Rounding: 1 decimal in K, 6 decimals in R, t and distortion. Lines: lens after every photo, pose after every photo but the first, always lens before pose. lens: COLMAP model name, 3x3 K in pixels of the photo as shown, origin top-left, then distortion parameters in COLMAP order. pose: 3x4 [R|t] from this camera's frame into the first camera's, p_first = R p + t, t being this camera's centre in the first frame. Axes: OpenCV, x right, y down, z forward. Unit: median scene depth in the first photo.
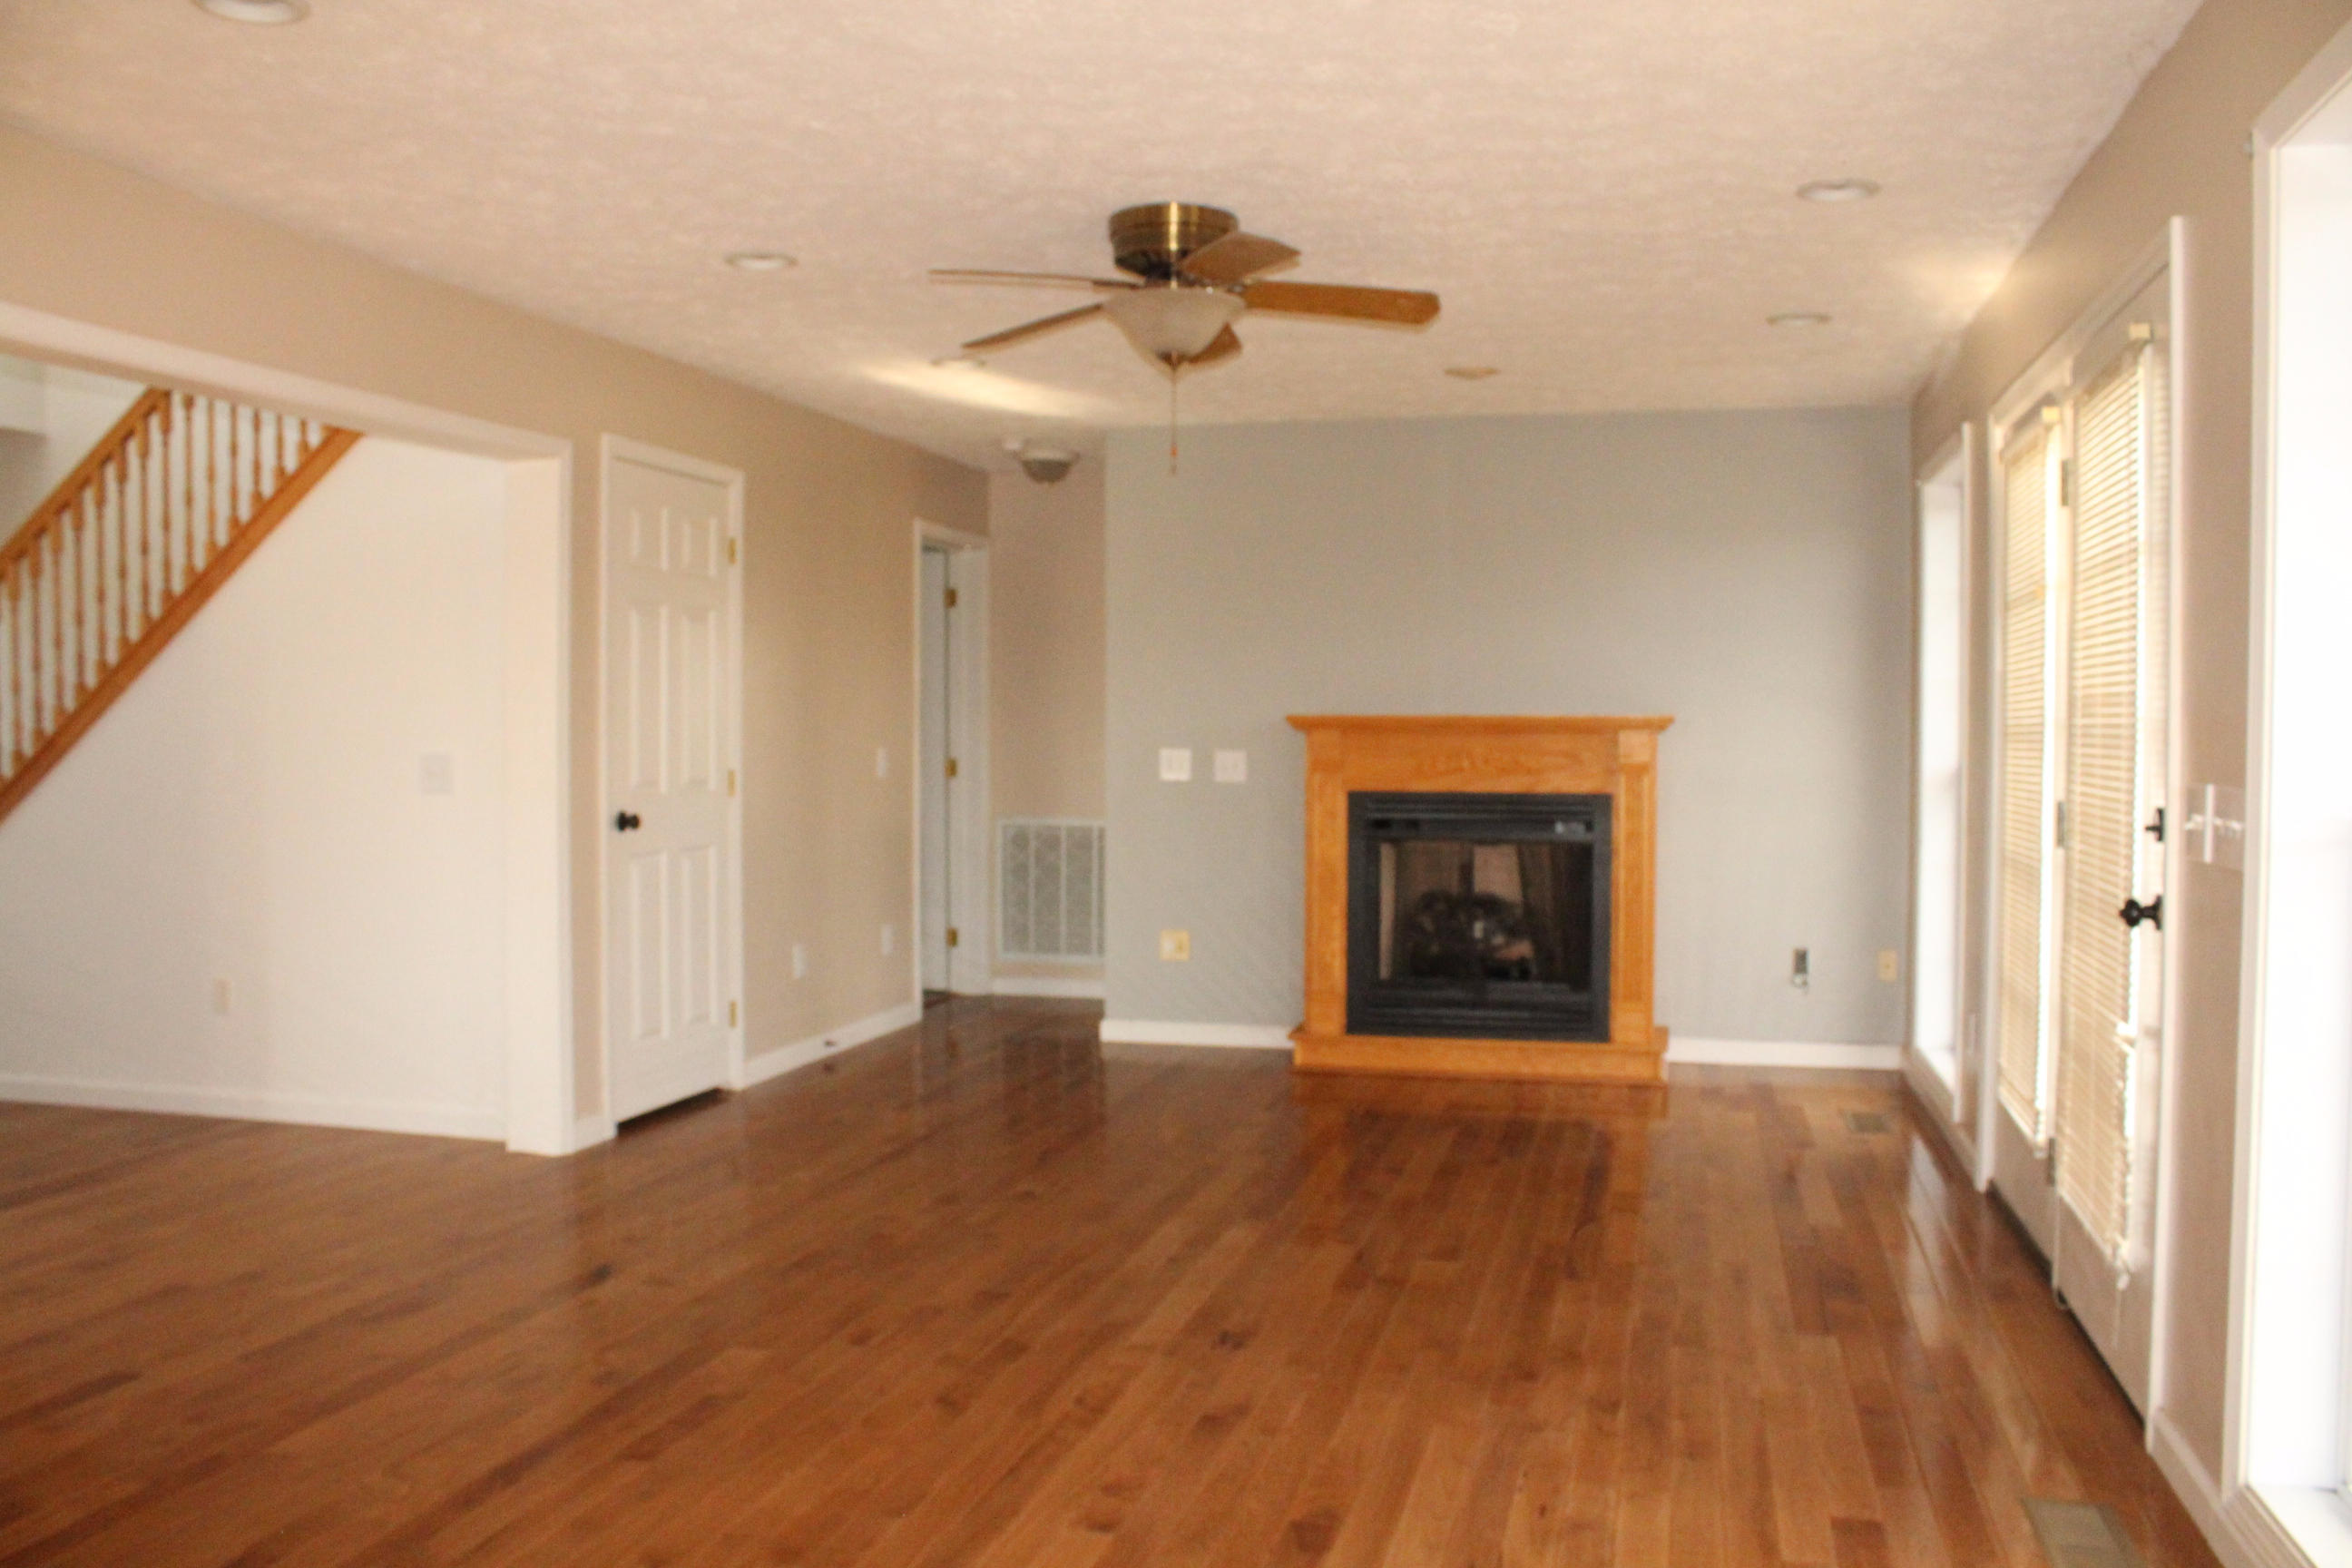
lens RADIAL K [[1950.3, 0, 1185.3], [0, 1950.3, 777.7], [0, 0, 1]] dist [-0.167041, 0.148970]
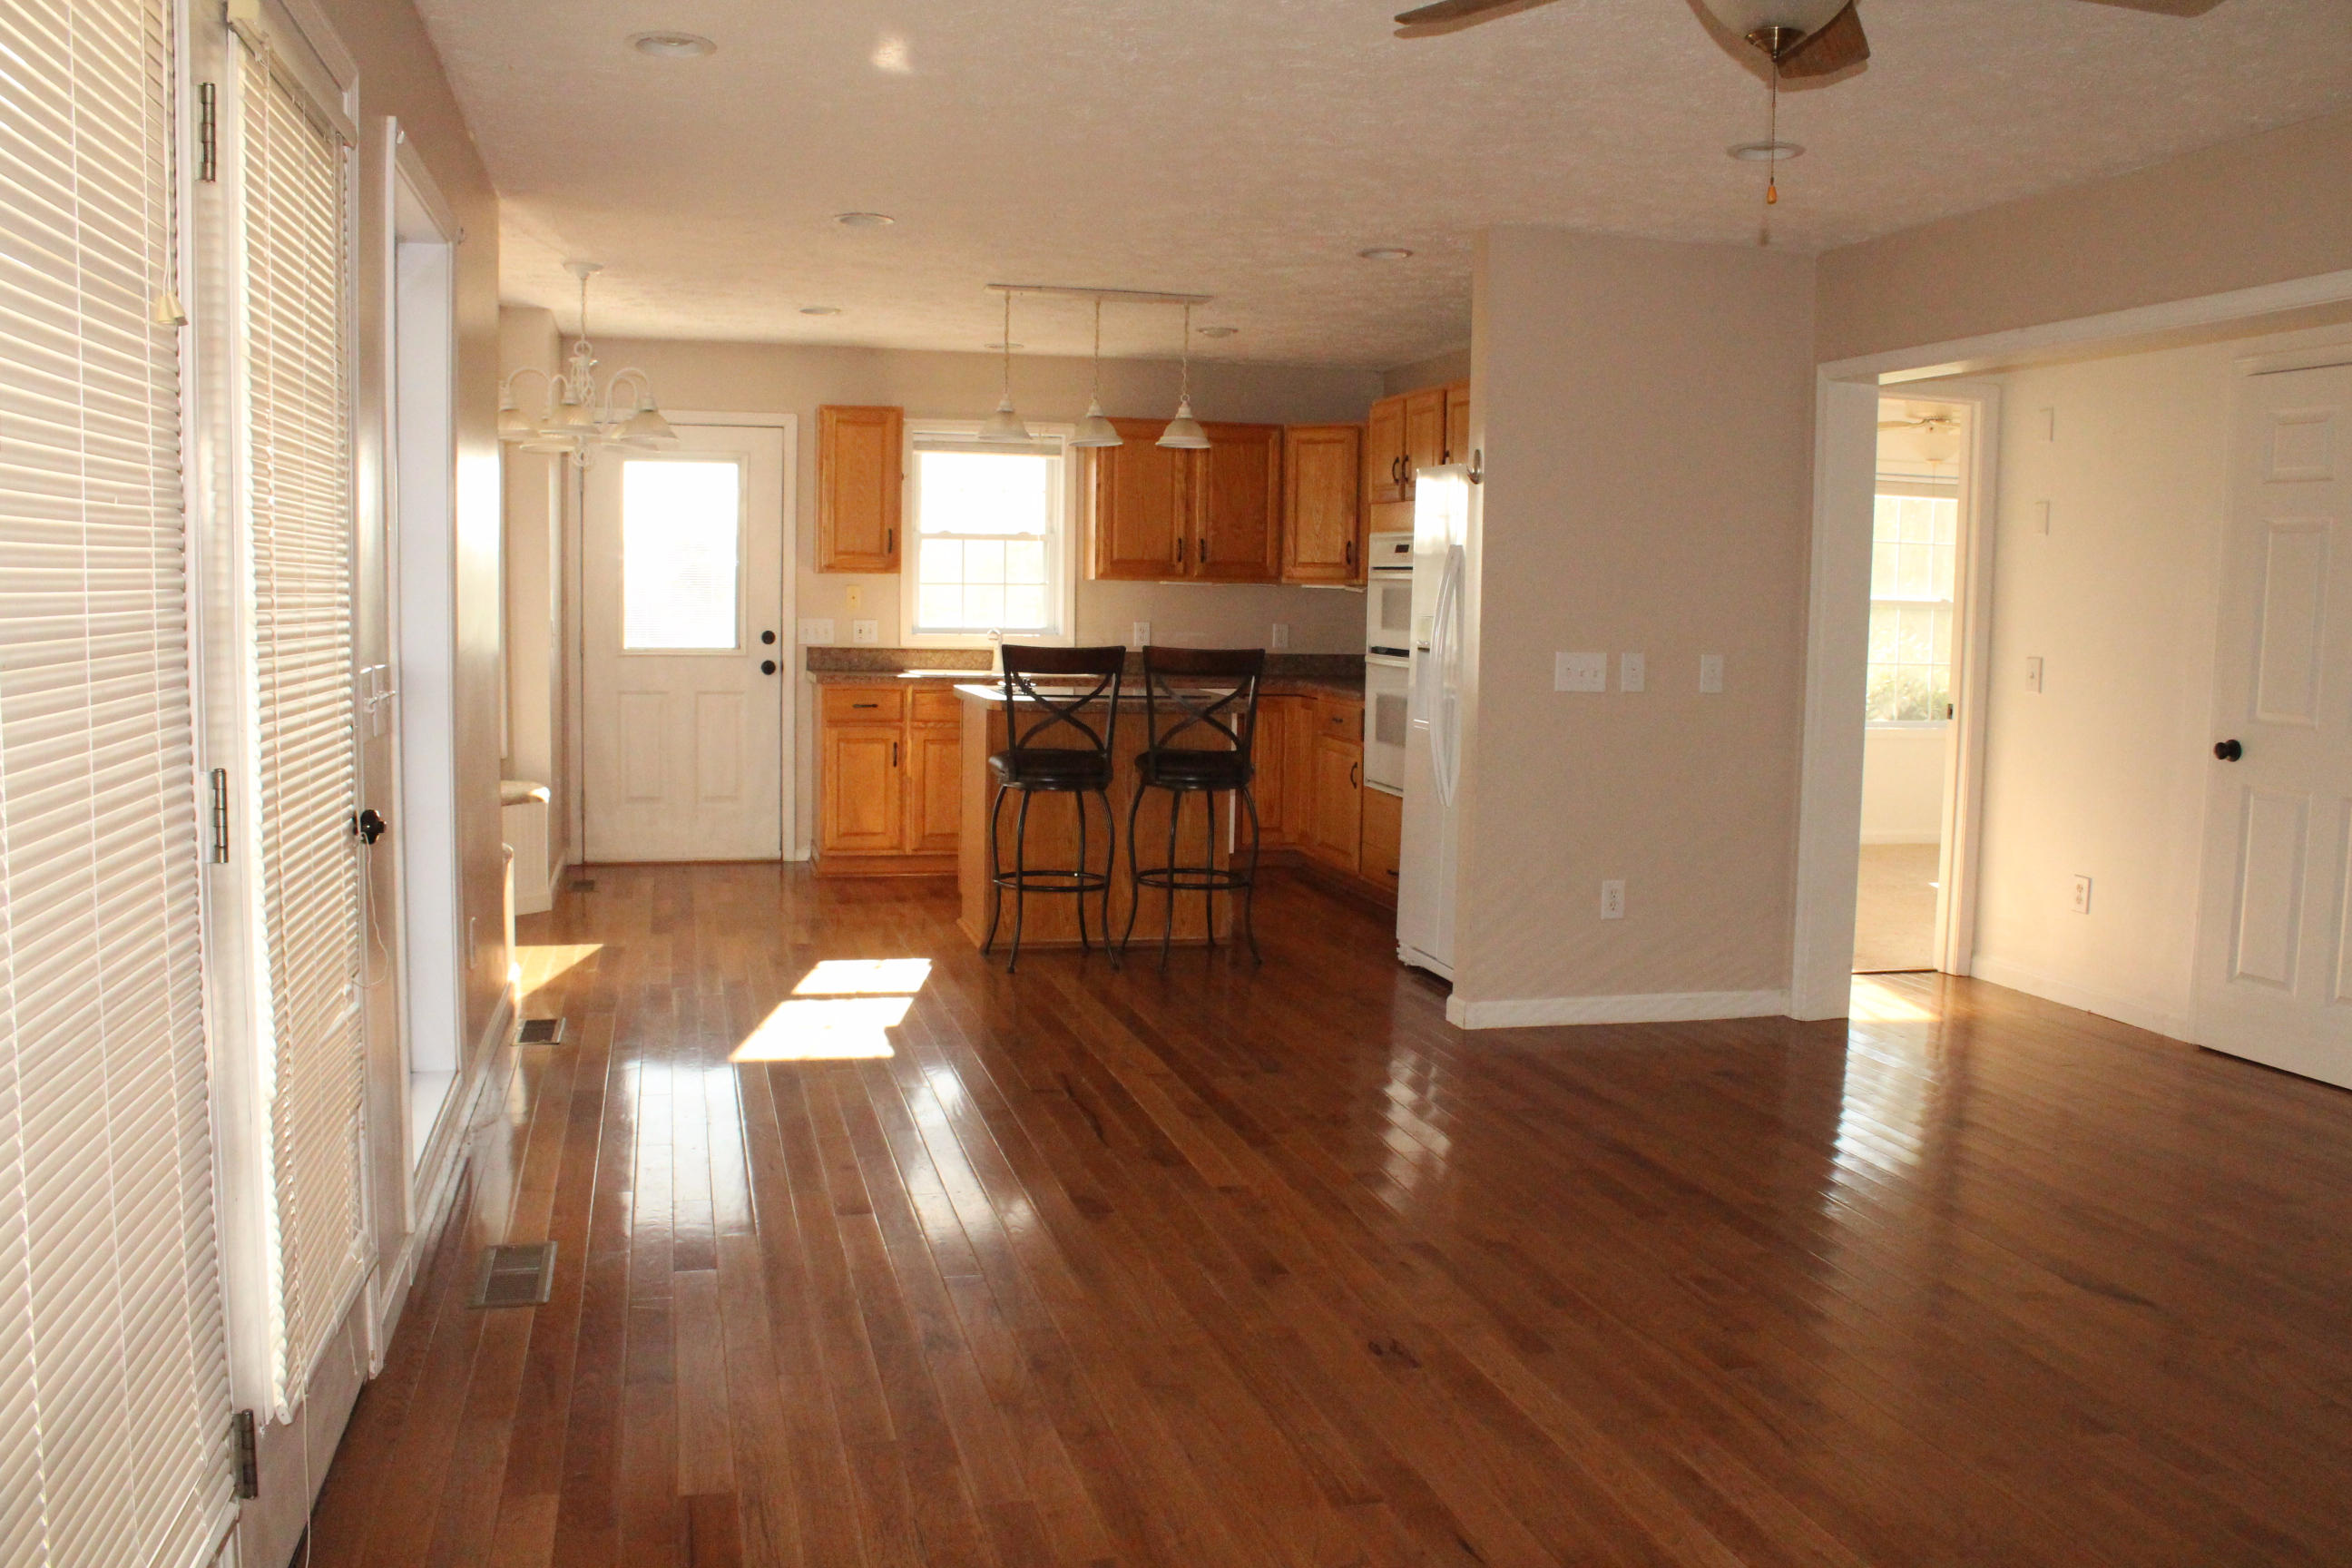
lens RADIAL K [[1950.3, 0, 1185.3], [0, 1950.3, 777.7], [0, 0, 1]] dist [-0.167041, 0.148970]
pose [[-0.872057, 0.022444, -0.488889, 0.514808], [-0.038520, 0.992701, 0.114284, -0.055829], [0.487885, 0.118495, -0.864828, 1.660095]]
